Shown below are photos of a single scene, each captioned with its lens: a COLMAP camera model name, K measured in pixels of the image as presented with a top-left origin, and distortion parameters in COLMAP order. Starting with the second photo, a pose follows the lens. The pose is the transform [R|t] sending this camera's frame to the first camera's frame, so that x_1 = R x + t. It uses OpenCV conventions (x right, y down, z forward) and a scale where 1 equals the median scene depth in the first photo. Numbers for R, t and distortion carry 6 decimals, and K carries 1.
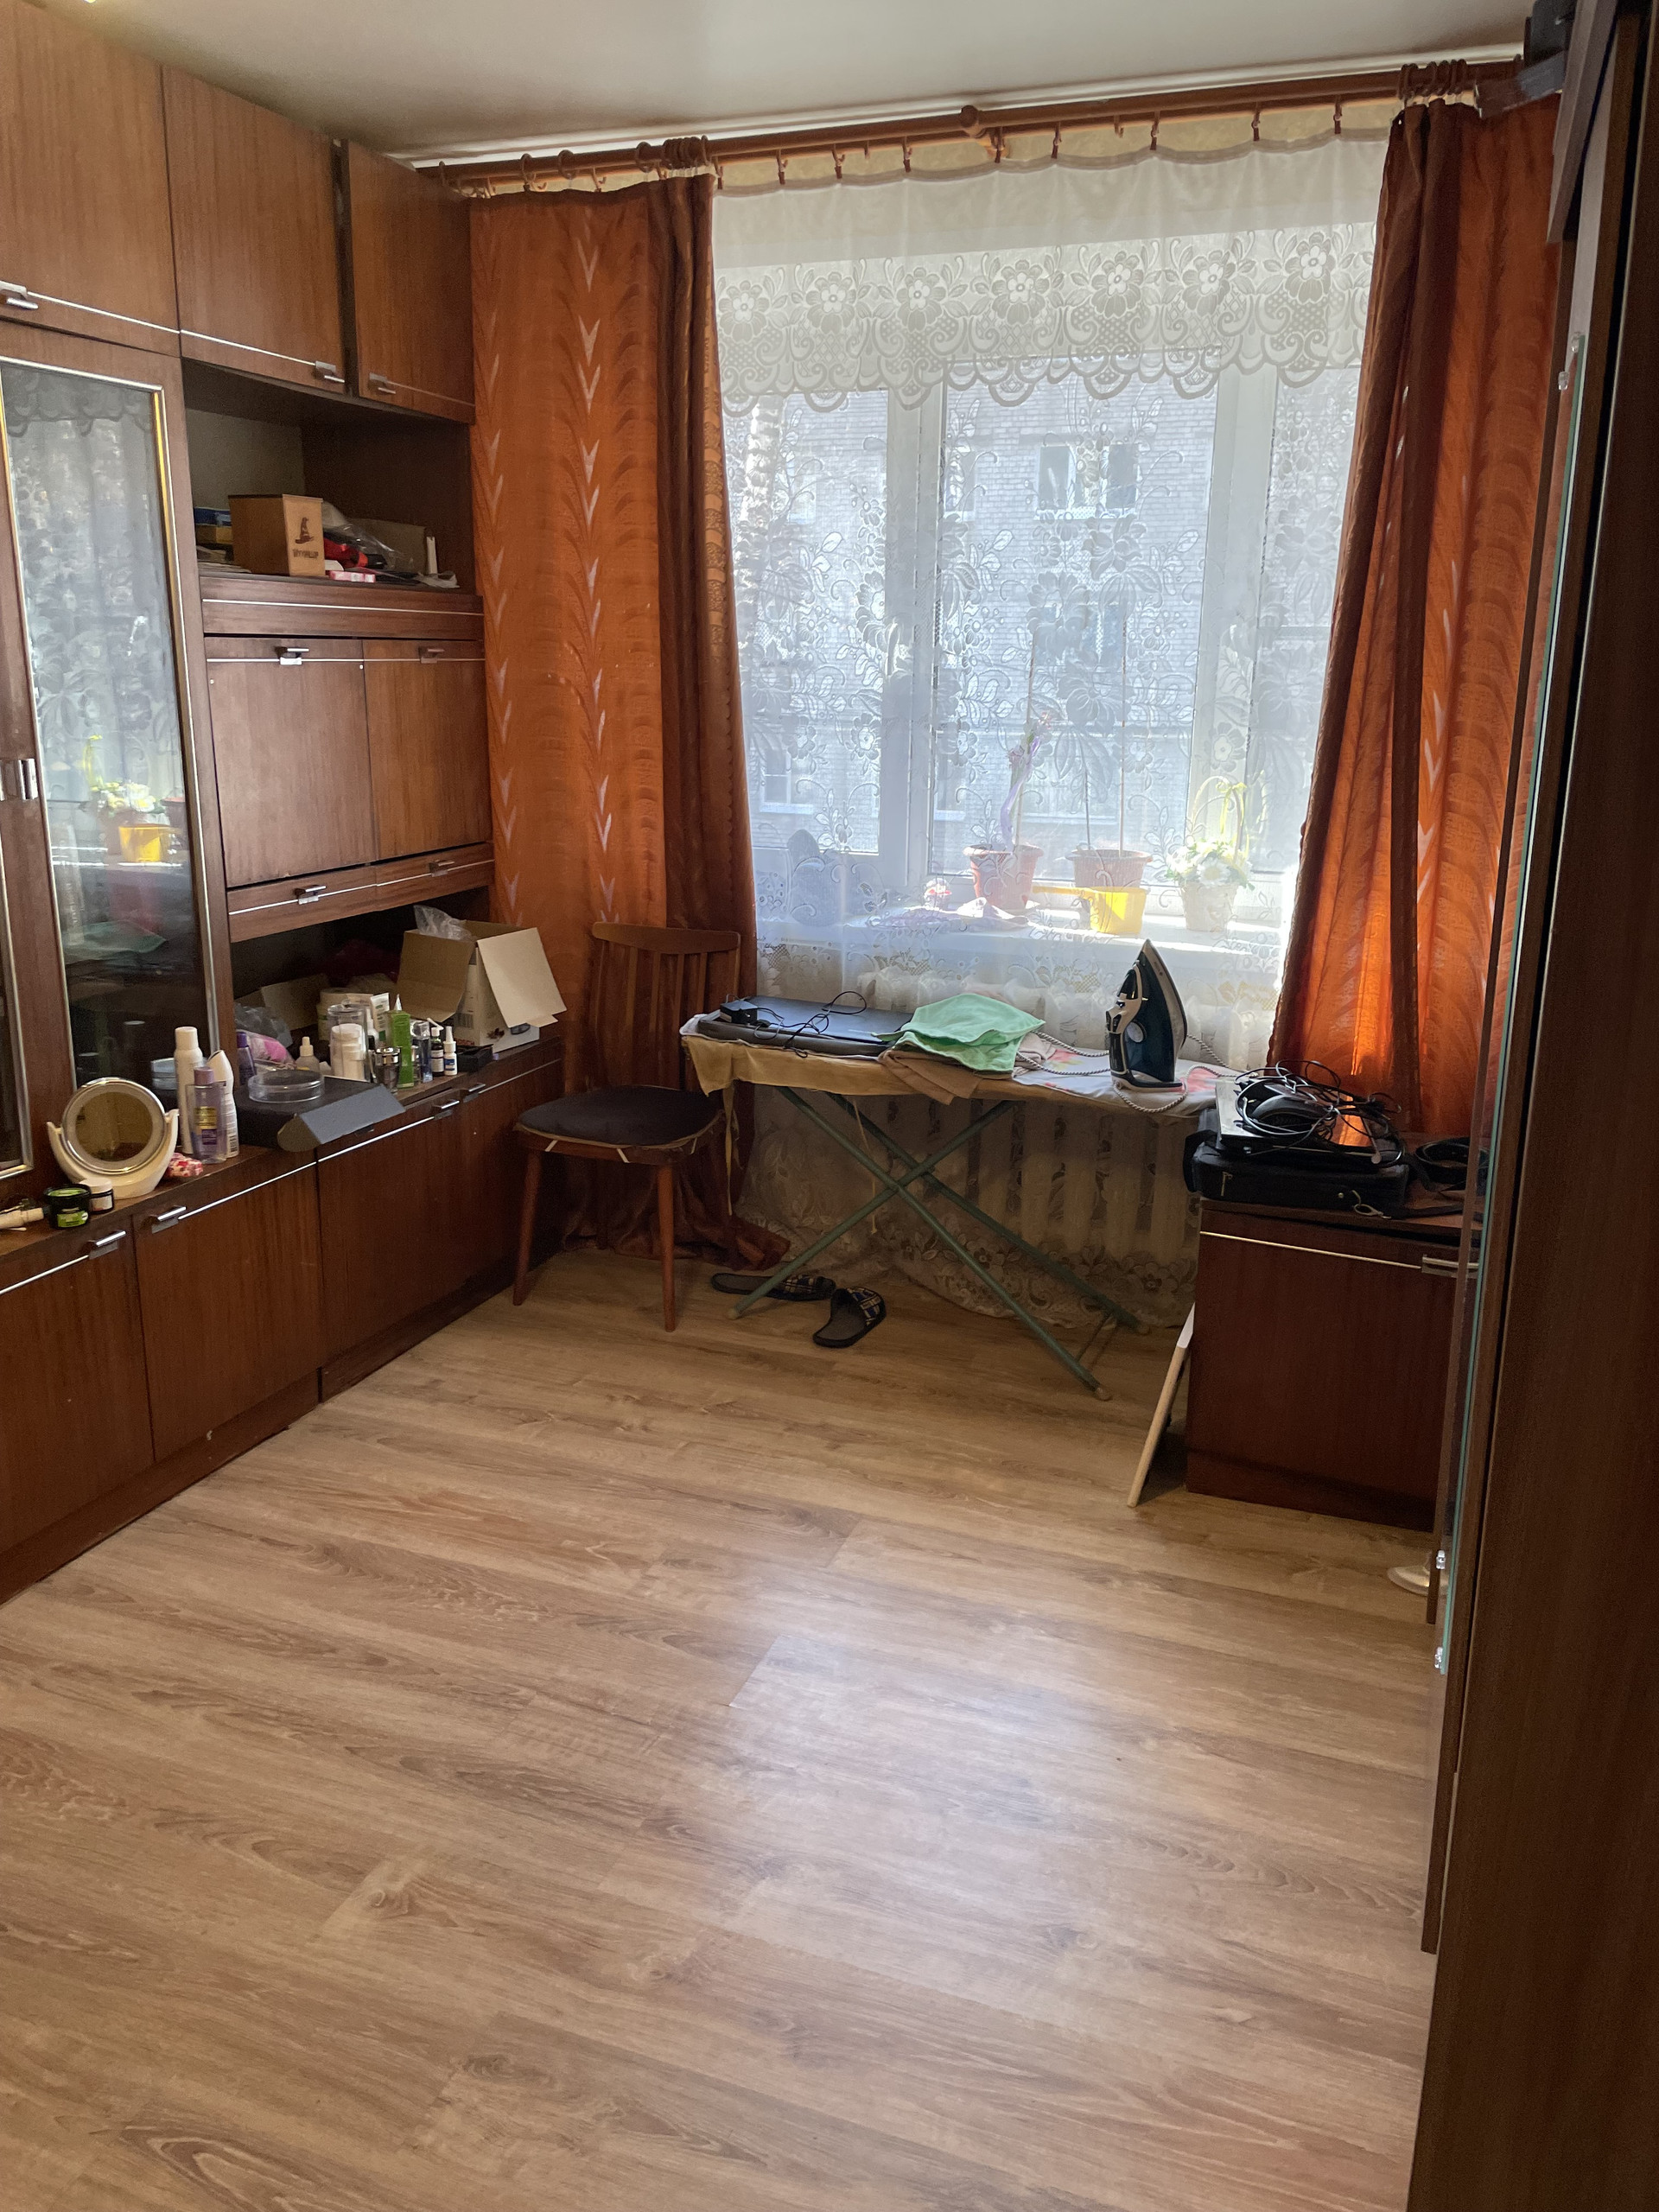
lens RADIAL K [[1686.5, 0, 829.5], [0, 1686.5, 1106.0], [0, 0, 1]] dist [0.102031, -0.136529]
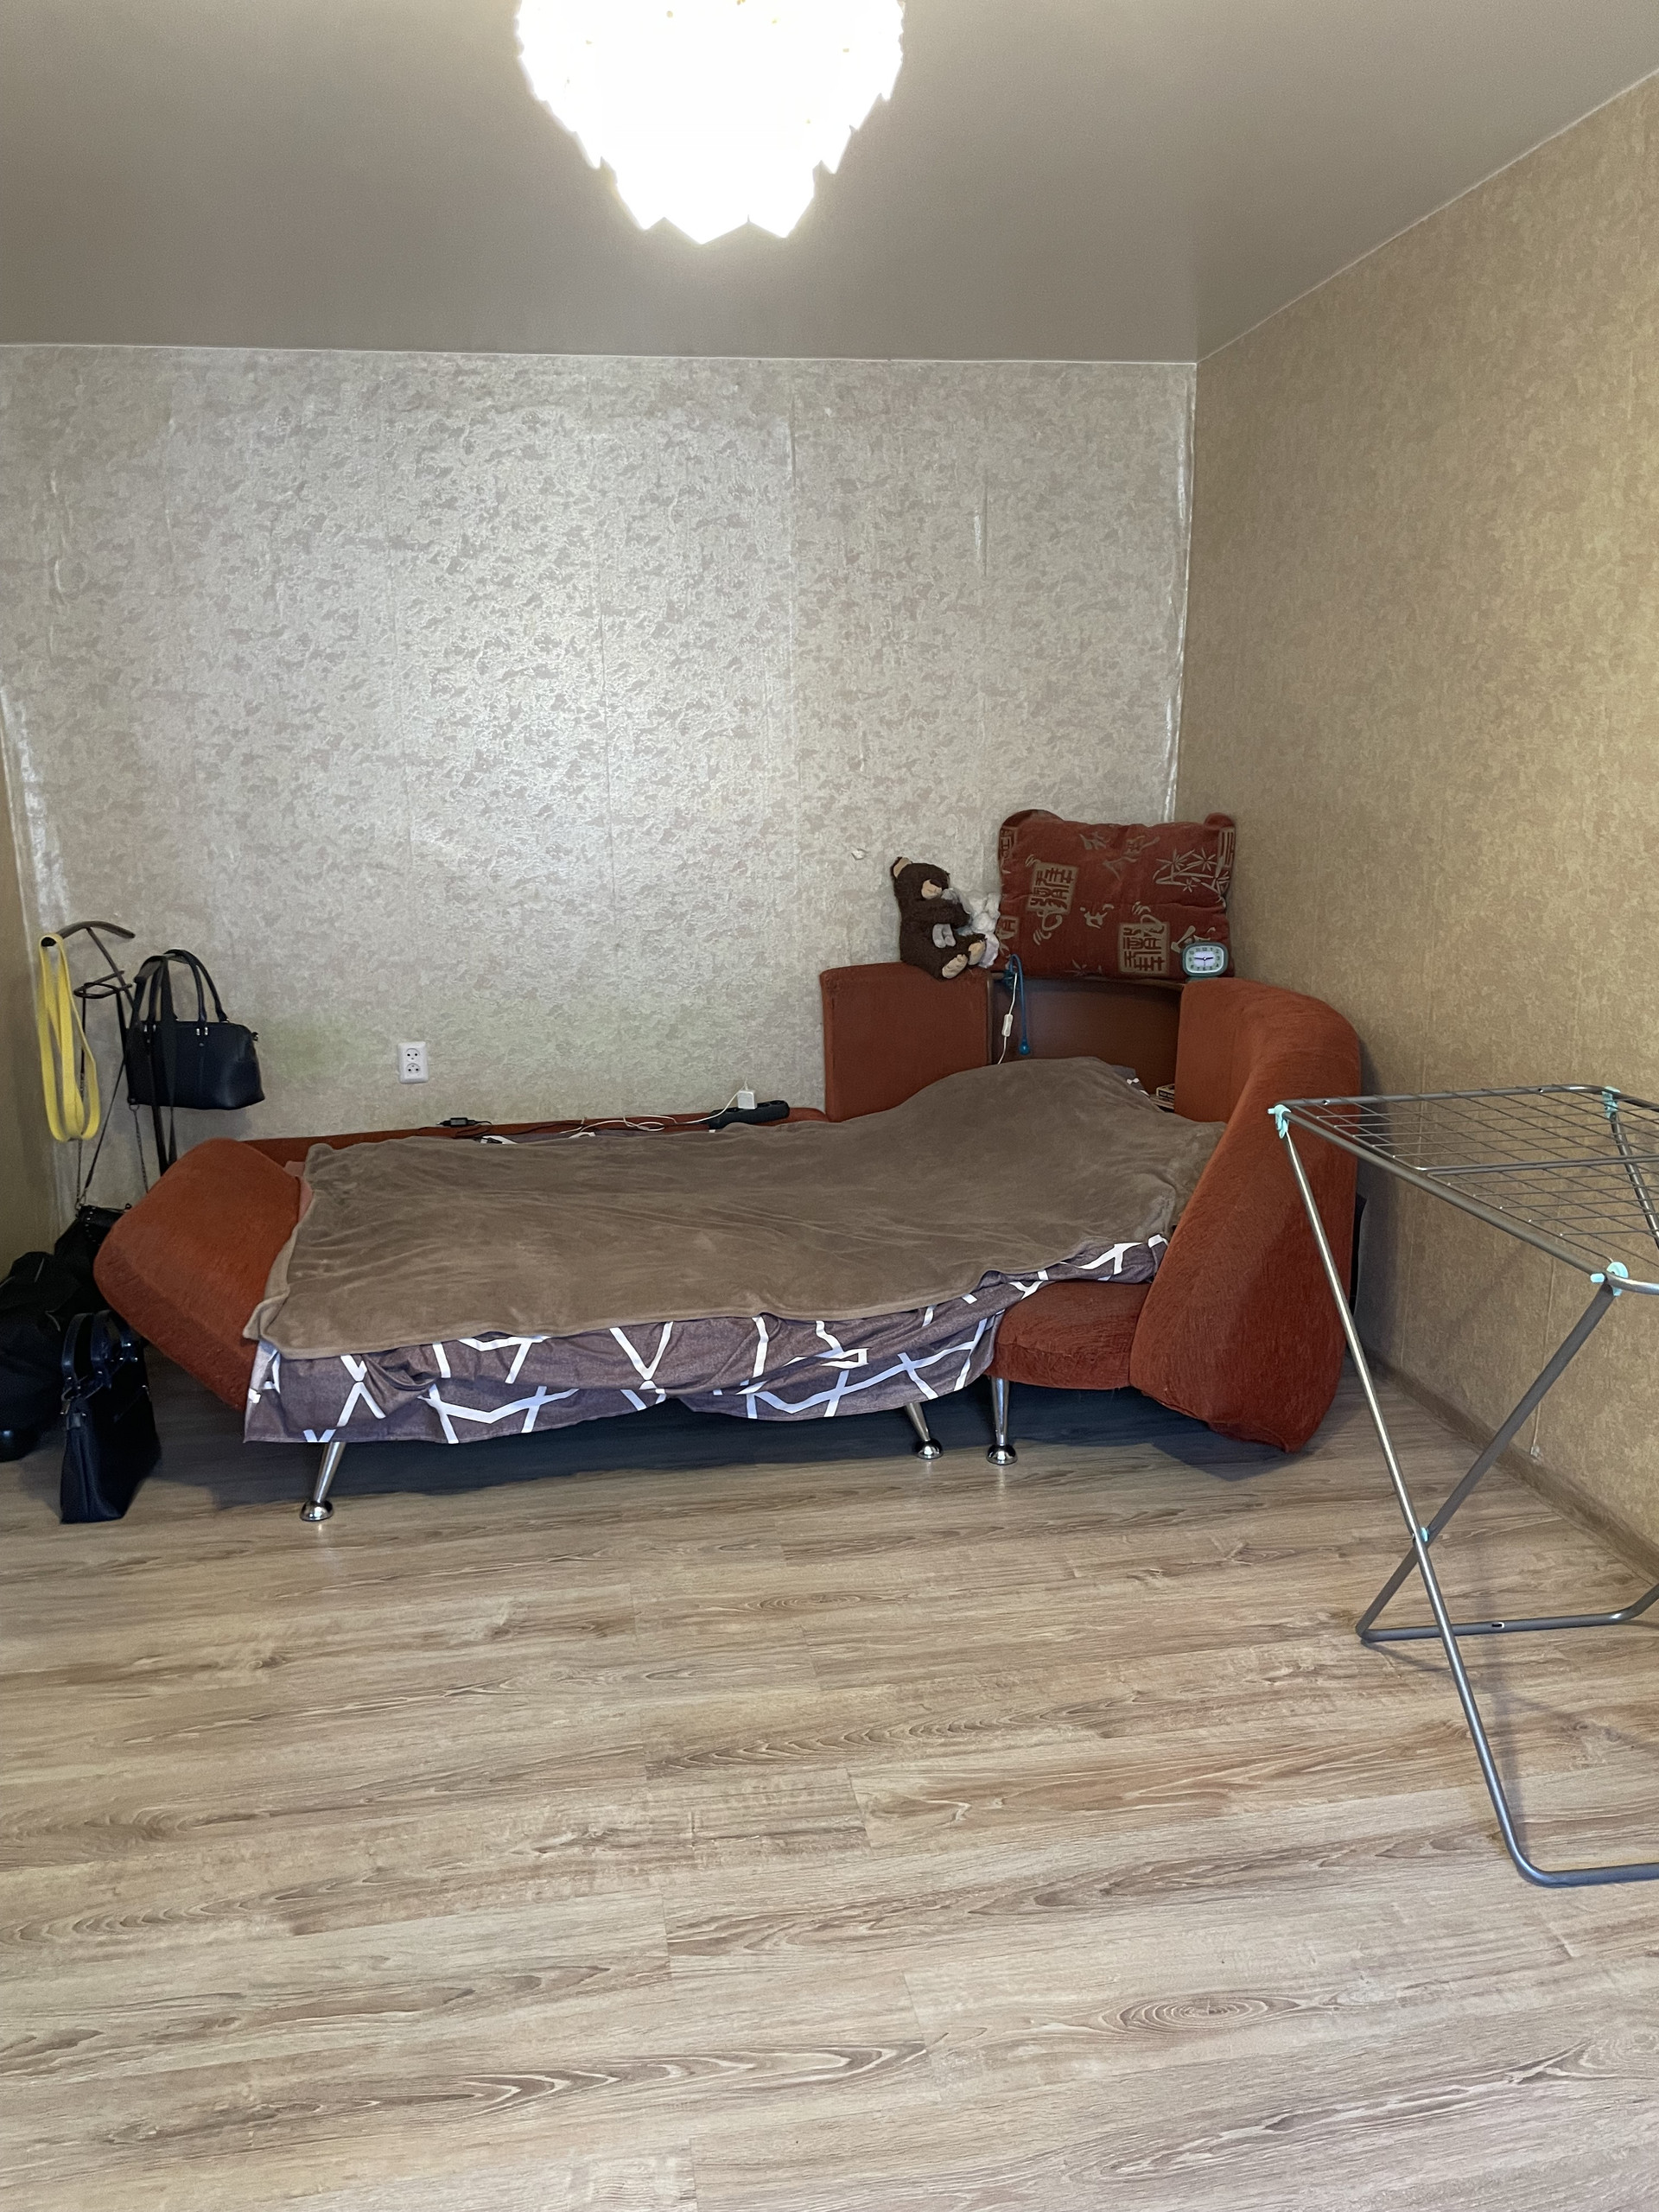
lens RADIAL K [[1687.8, 0, 825.2], [0, 1687.8, 1117.9], [0, 0, 1]] dist [0.099174, -0.135949]
pose [[-0.868428, 0.112237, -0.482944, 0.112511], [-0.118096, 0.899185, 0.421332, -0.402891], [0.481545, 0.422930, -0.767623, 1.567631]]
